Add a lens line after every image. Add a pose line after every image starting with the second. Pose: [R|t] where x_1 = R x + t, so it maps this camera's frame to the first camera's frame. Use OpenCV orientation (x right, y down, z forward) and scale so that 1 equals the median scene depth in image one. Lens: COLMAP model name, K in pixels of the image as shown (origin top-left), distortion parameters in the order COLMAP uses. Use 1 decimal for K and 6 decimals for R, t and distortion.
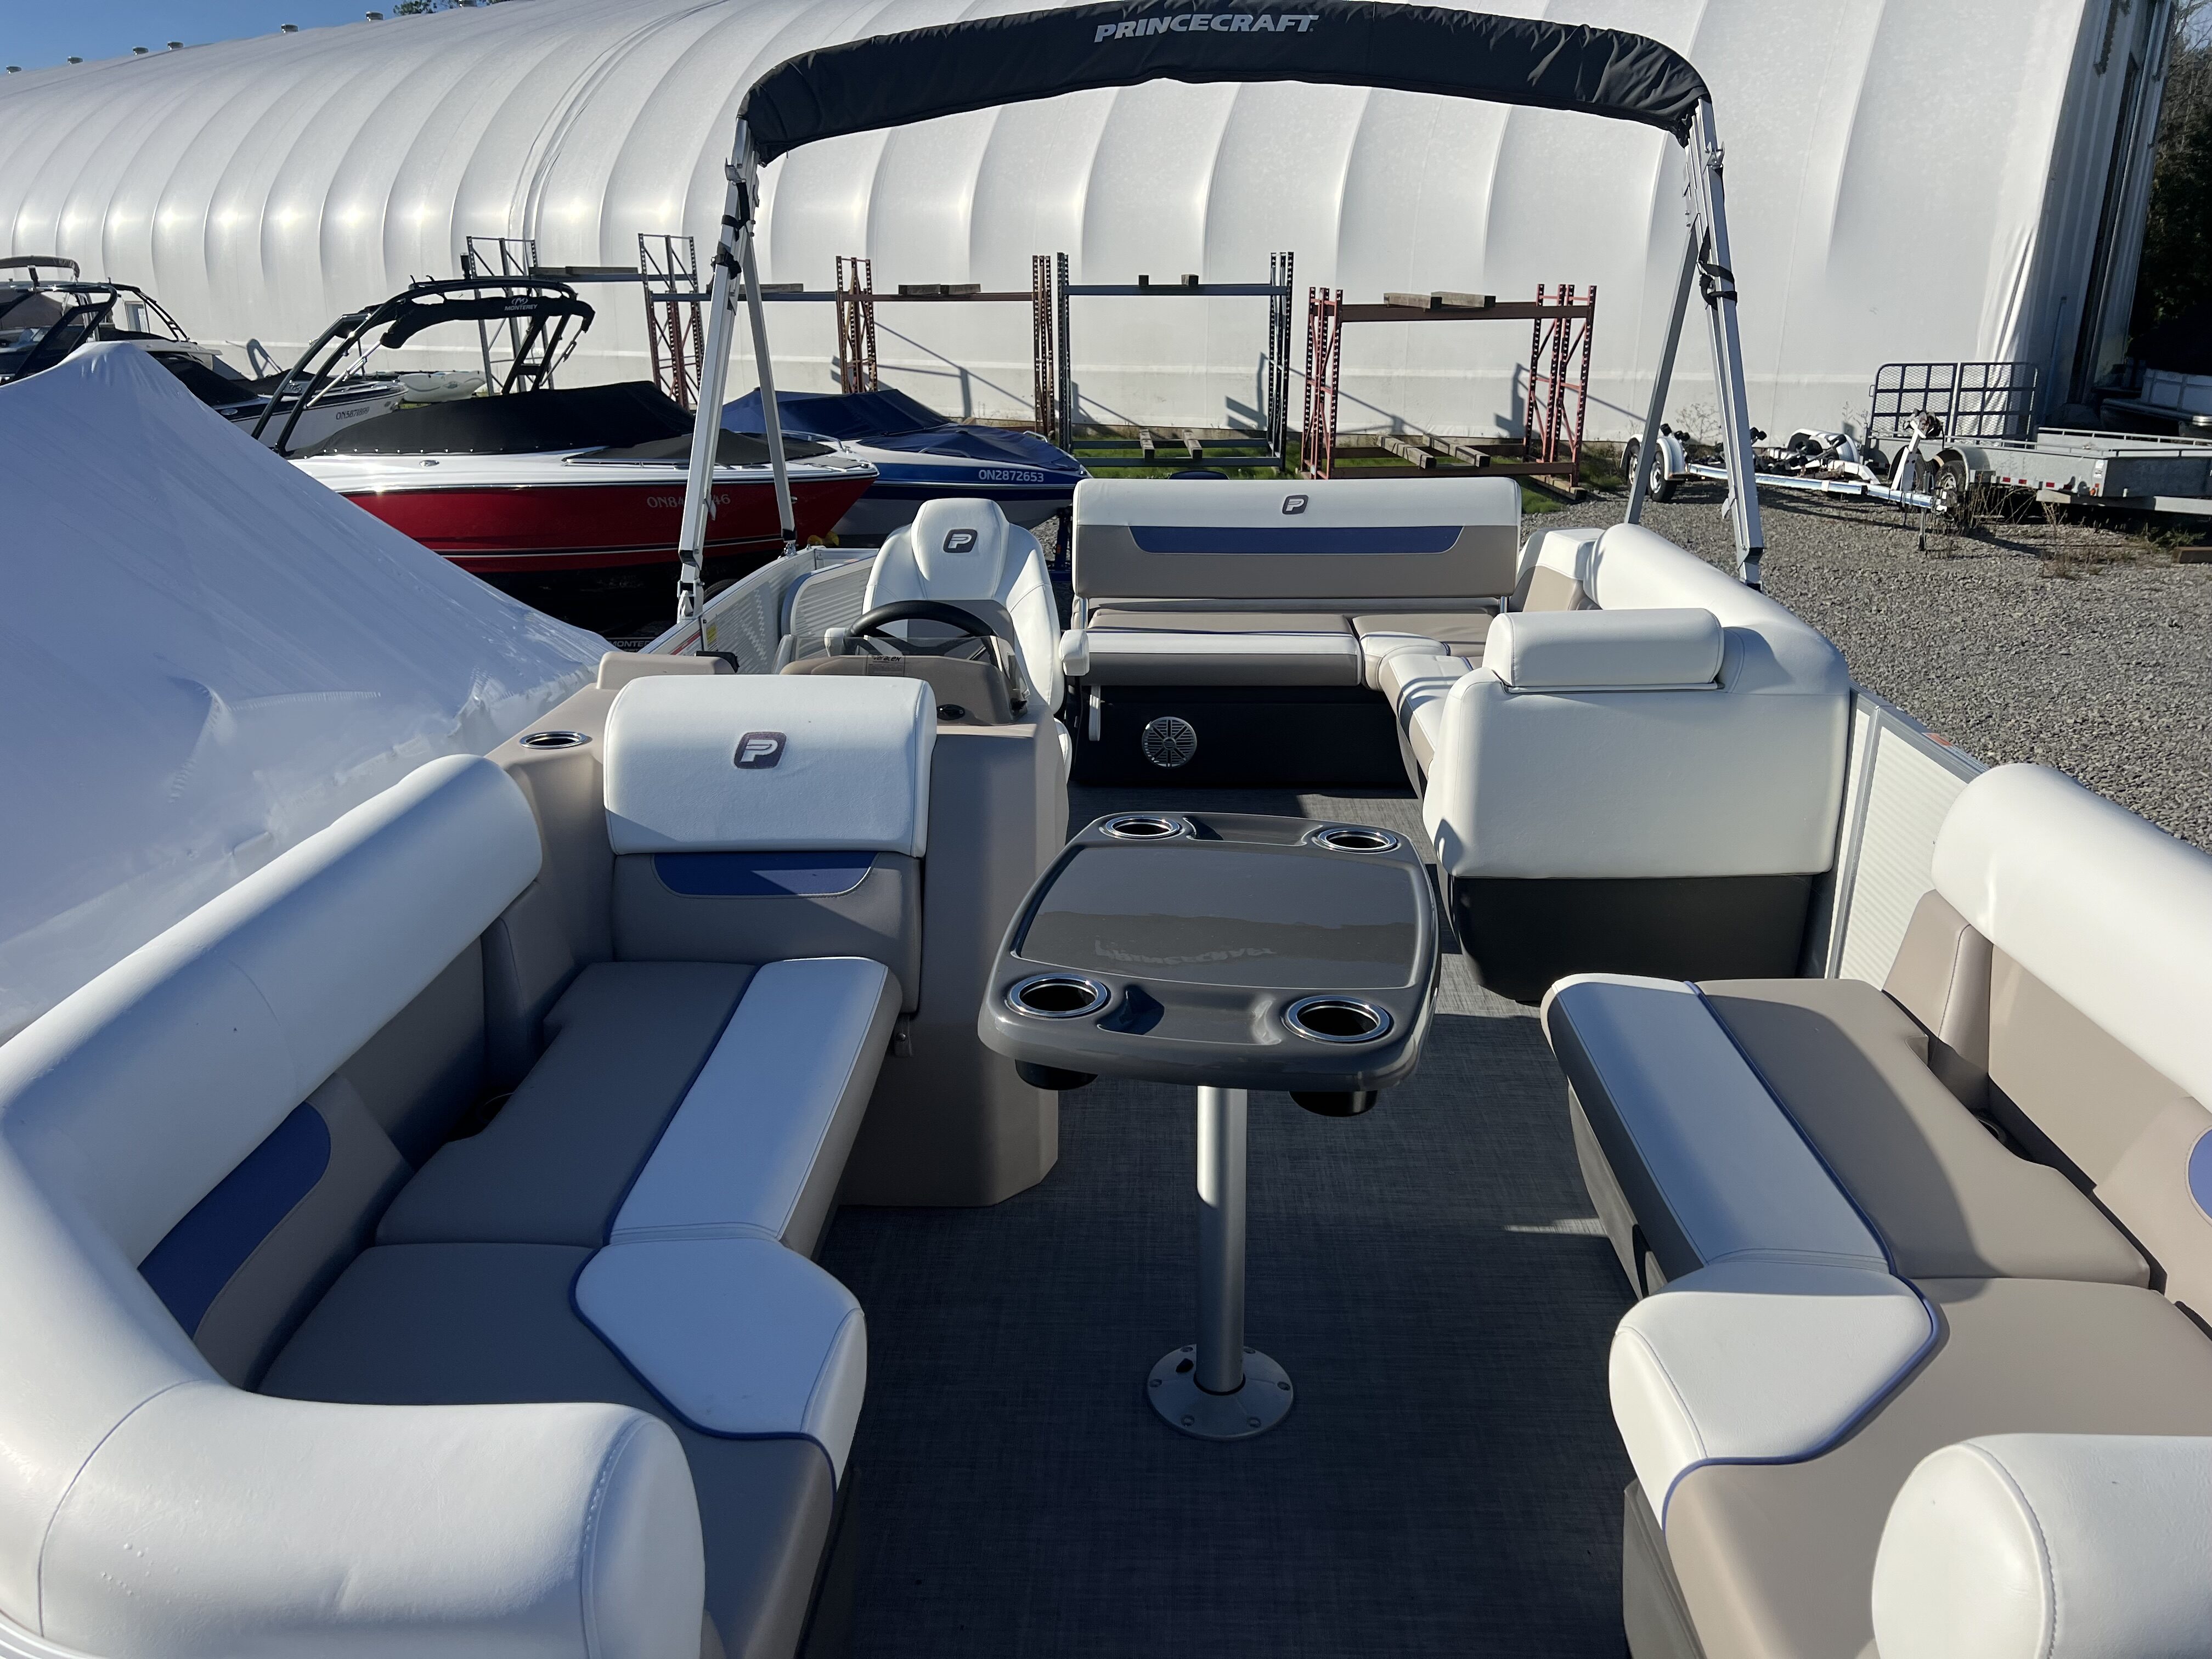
lens RADIAL K [[1654.6, 0, 1110.1], [0, 1654.6, 829.0], [0, 0, 1]] dist [0.049383, -0.054748]
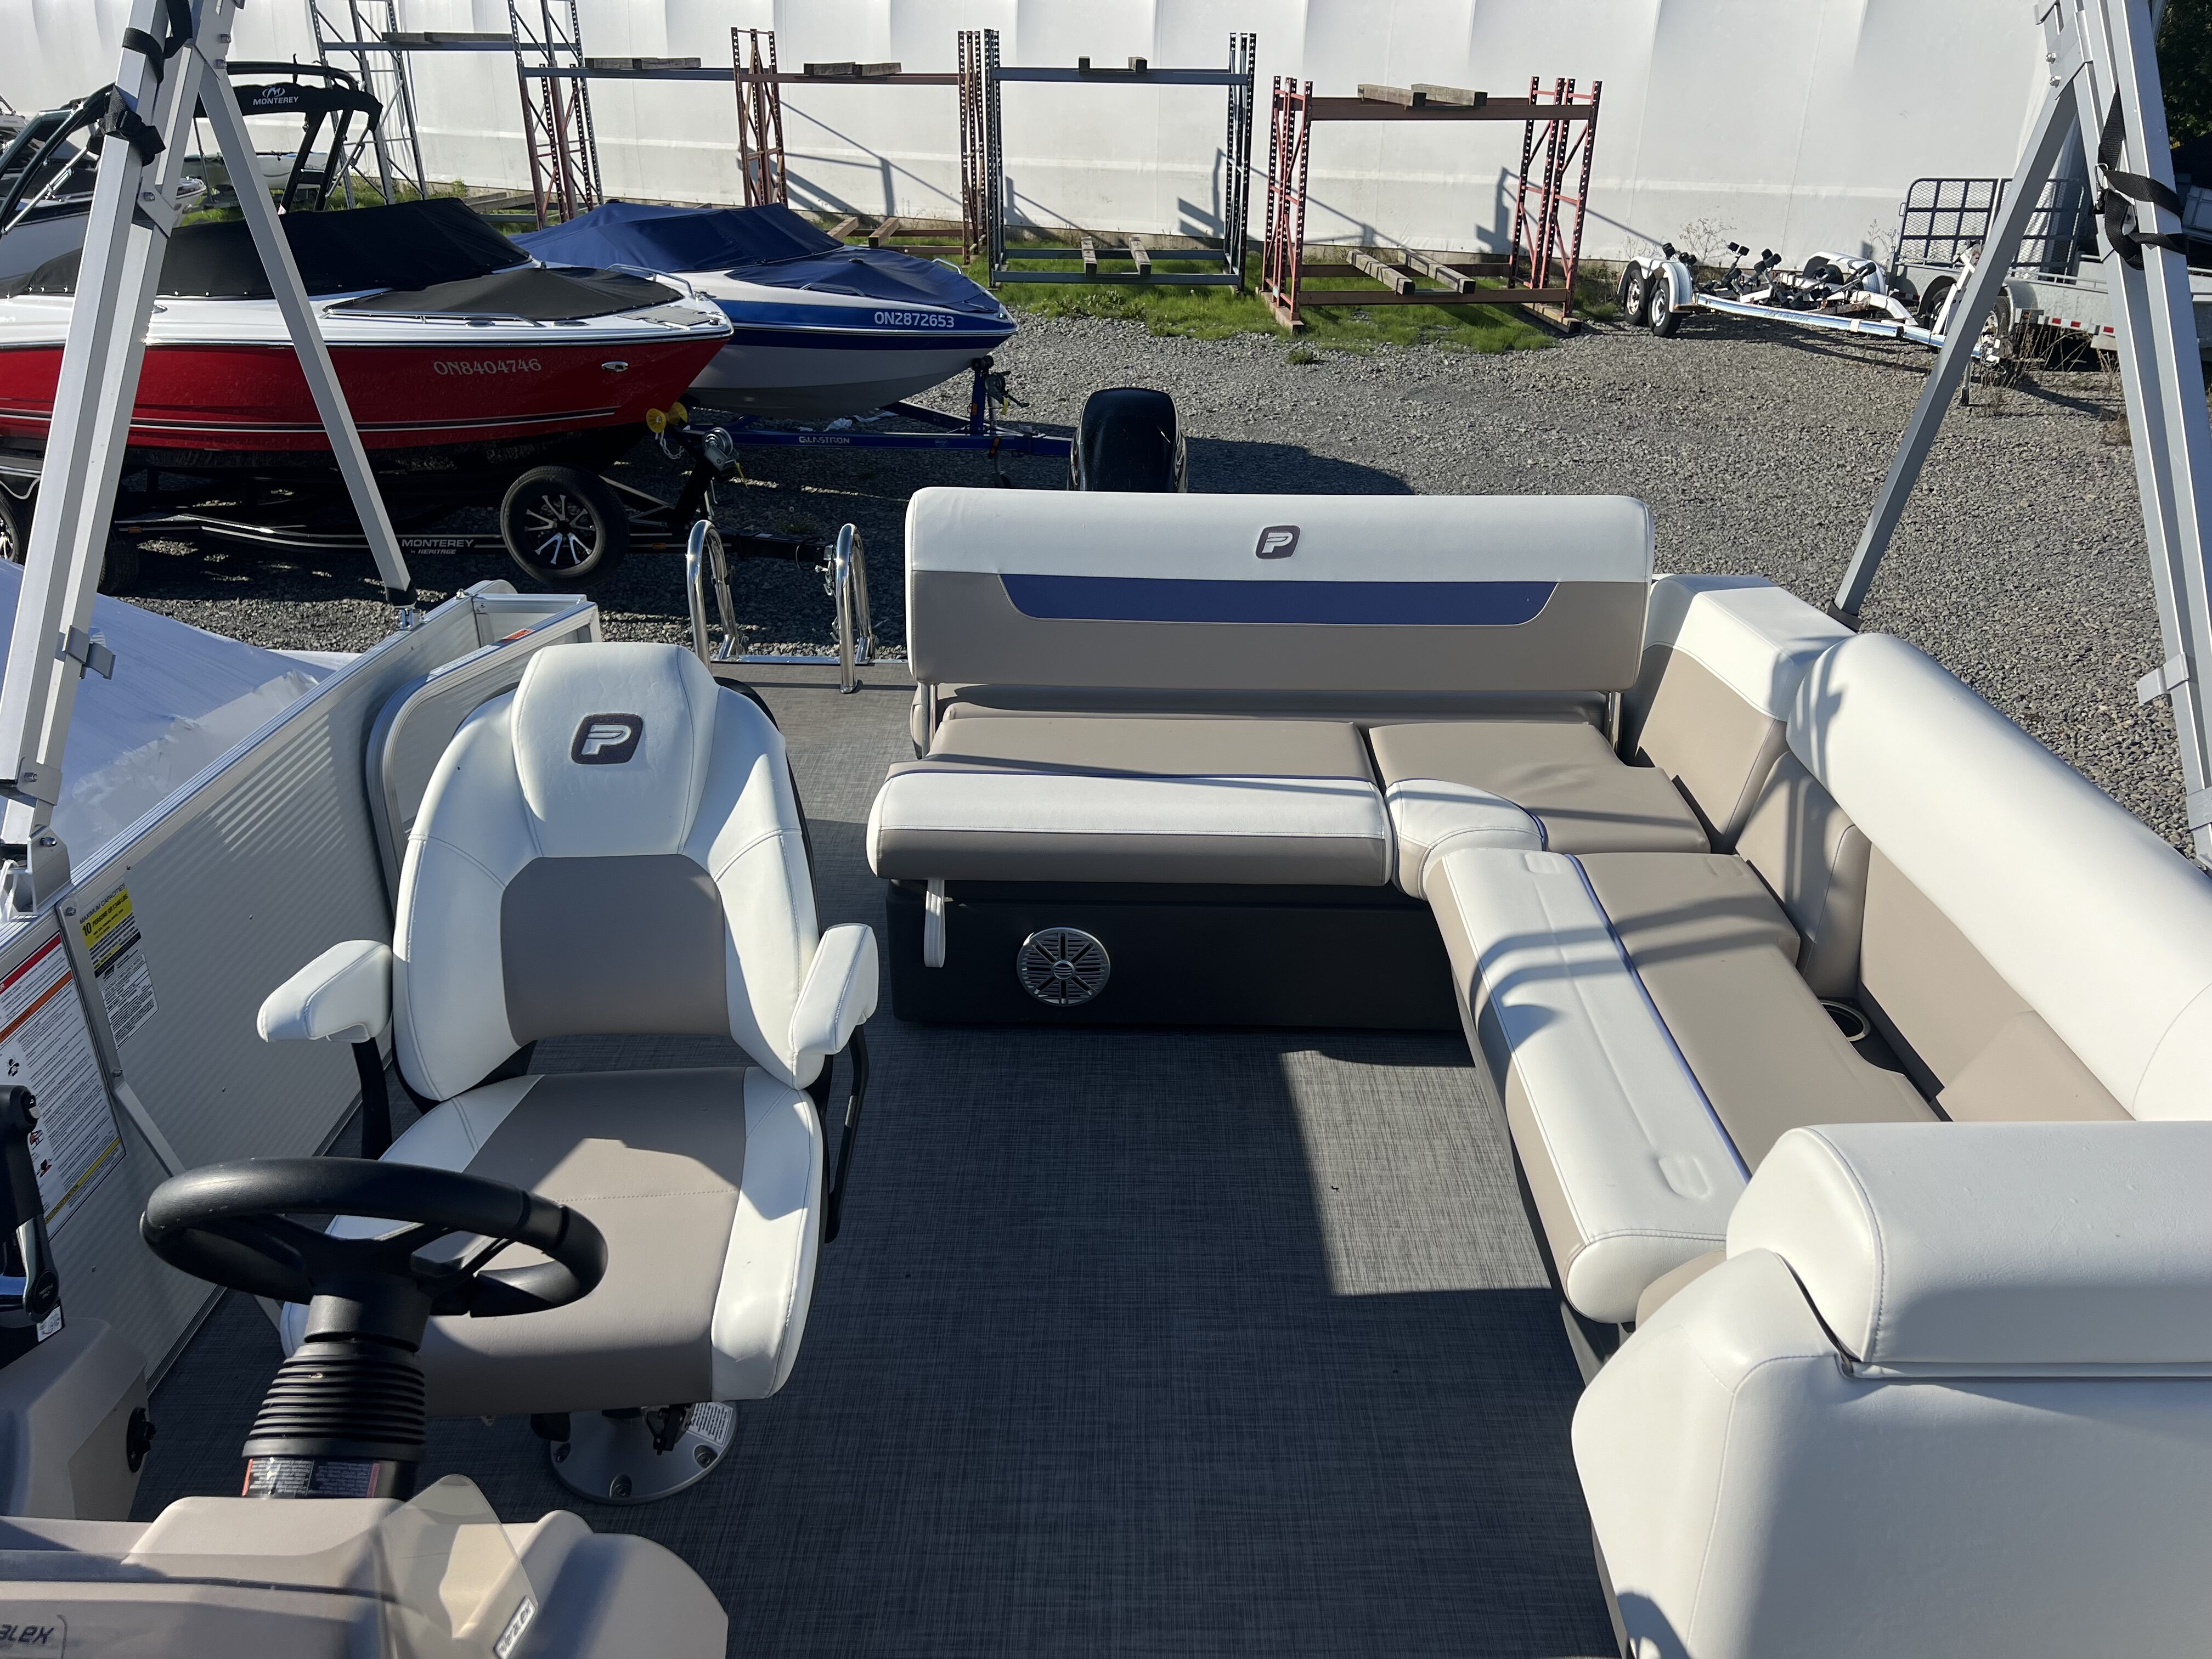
lens RADIAL K [[1662.5, 0, 1133.8], [0, 1662.5, 826.1], [0, 0, 1]] dist [0.053626, -0.057886]
pose [[0.999061, -0.002943, 0.043216, 0.007699], [-0.001988, 0.993521, 0.113634, -0.036687], [-0.043270, -0.113613, 0.992582, 0.090245]]
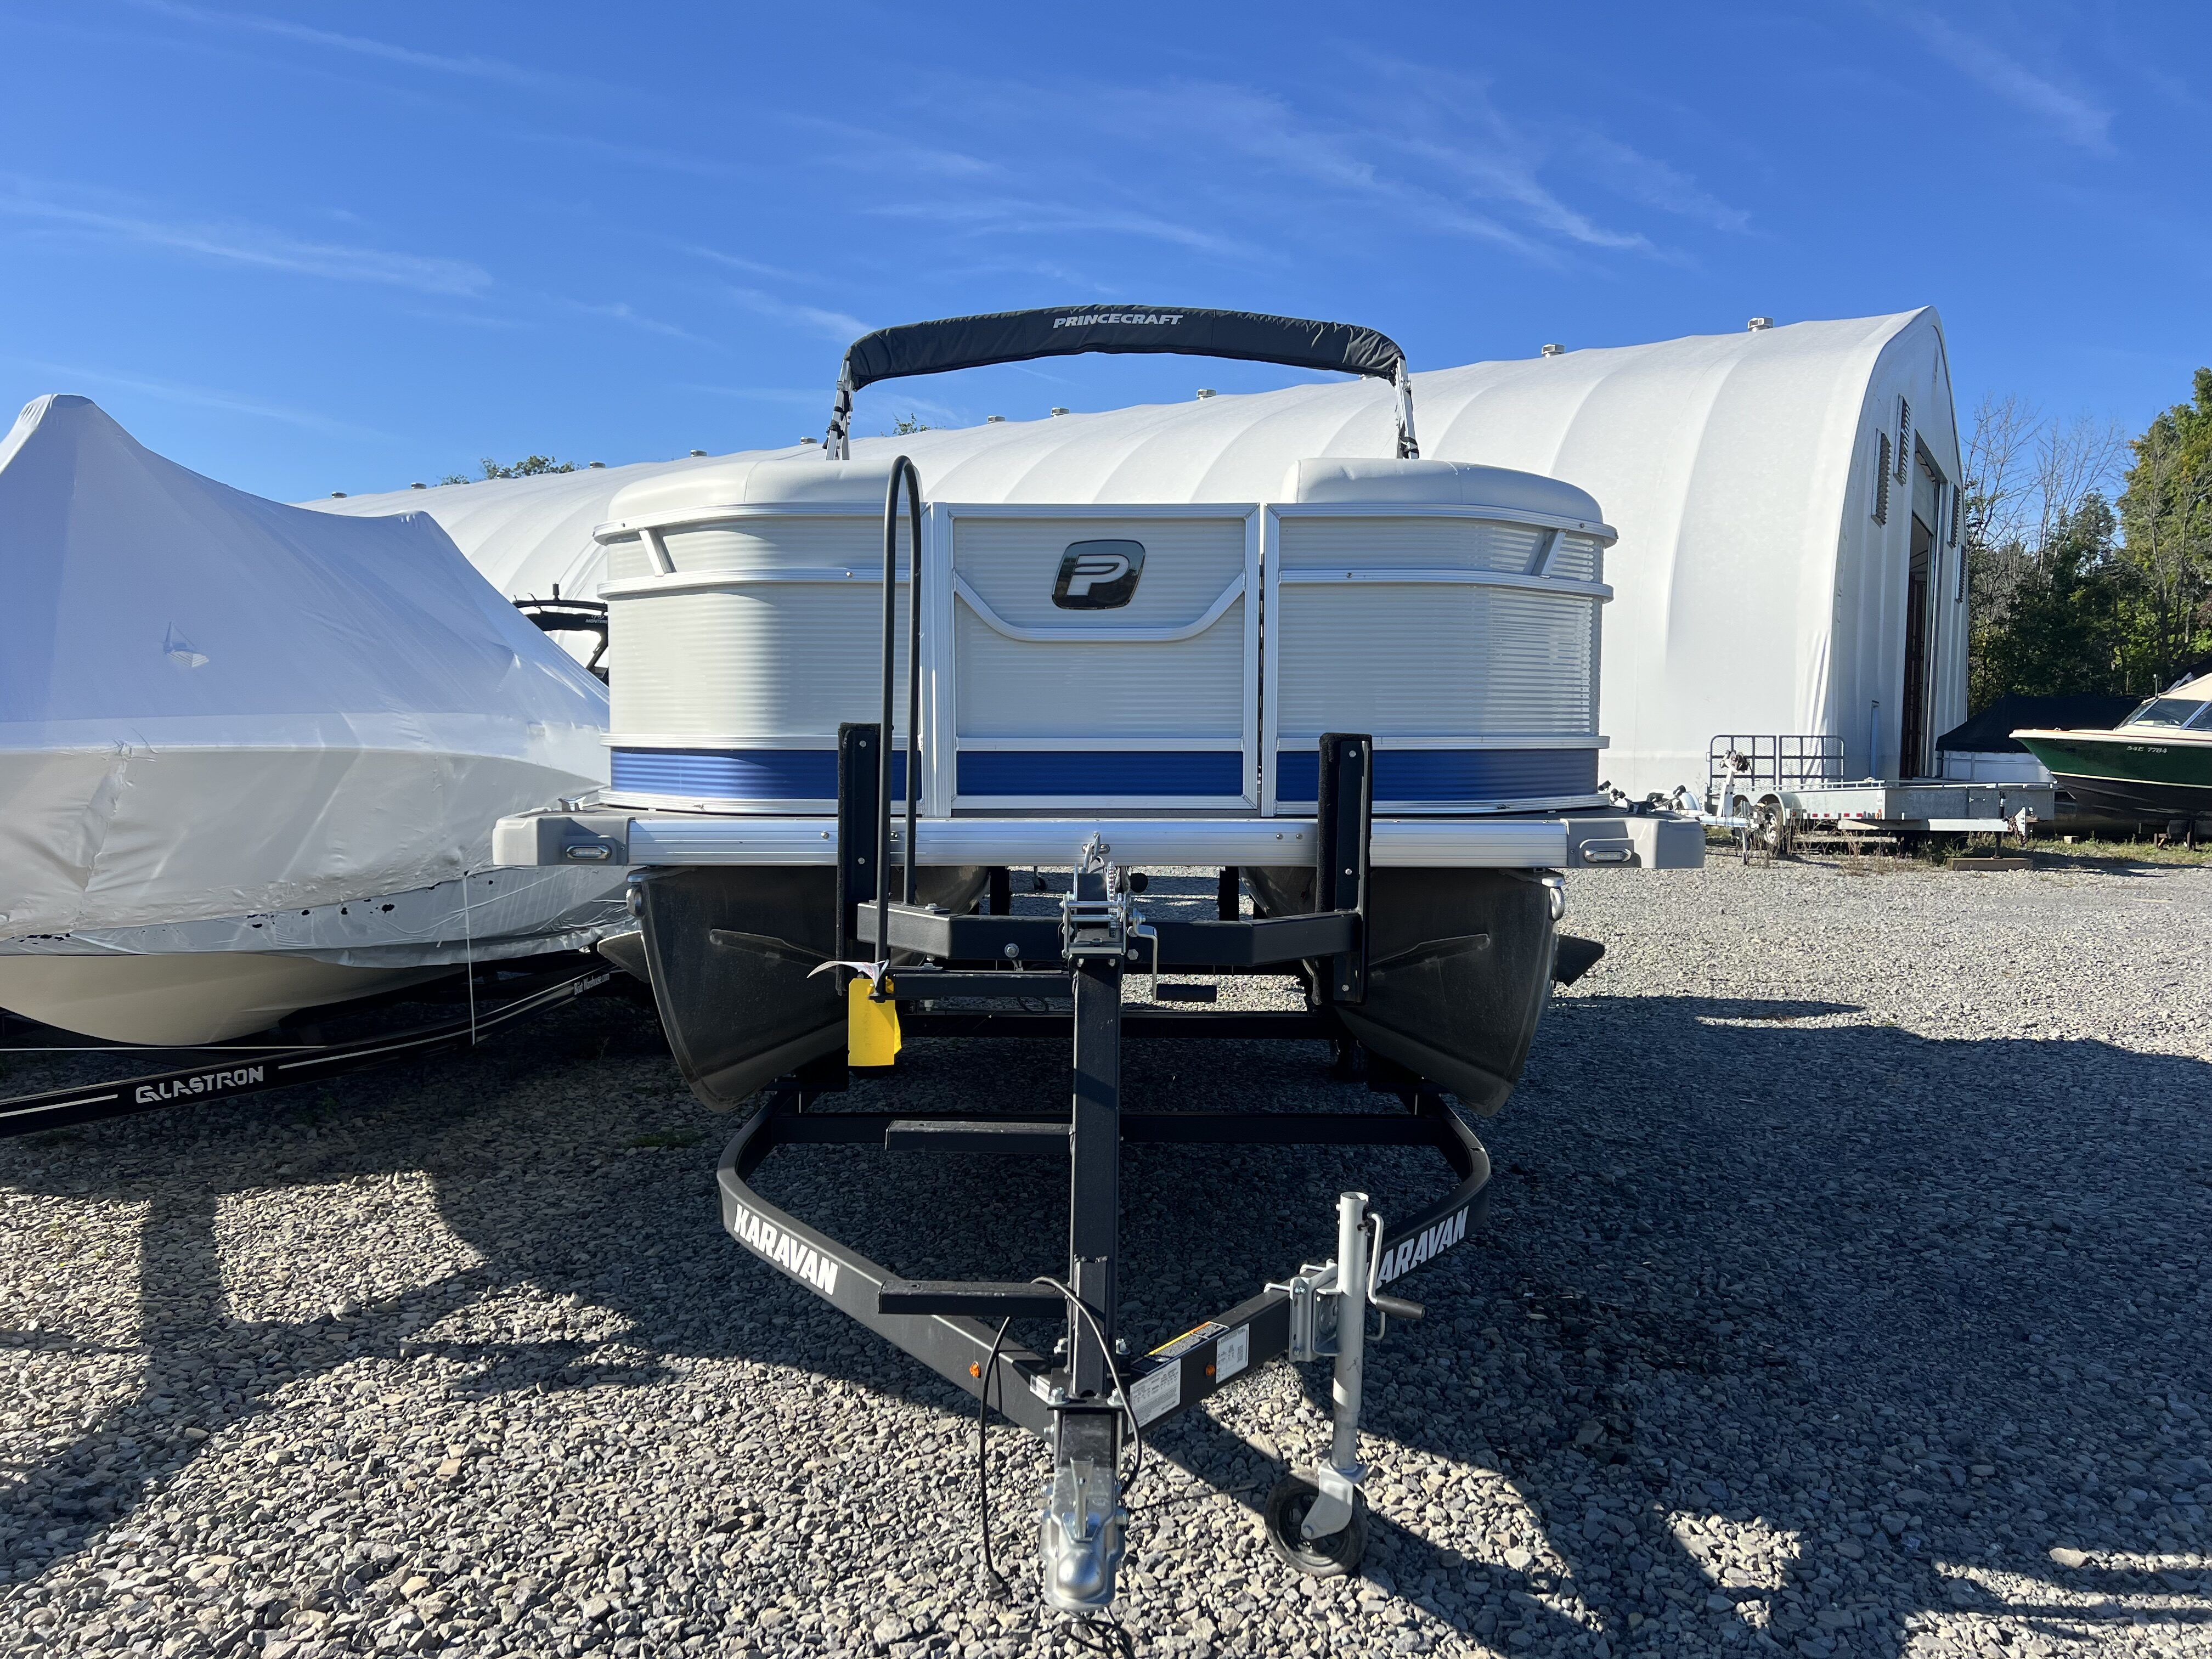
lens RADIAL K [[1655.9, 0, 1106.0], [0, 1655.9, 829.5], [0, 0, 1]] dist [0.047143, -0.055056]
pose [[0.999613, 0.012220, 0.024973, 0.001737], [-0.005128, 0.963853, -0.266386, 0.100814], [-0.027326, 0.266155, 0.963543, -0.107610]]
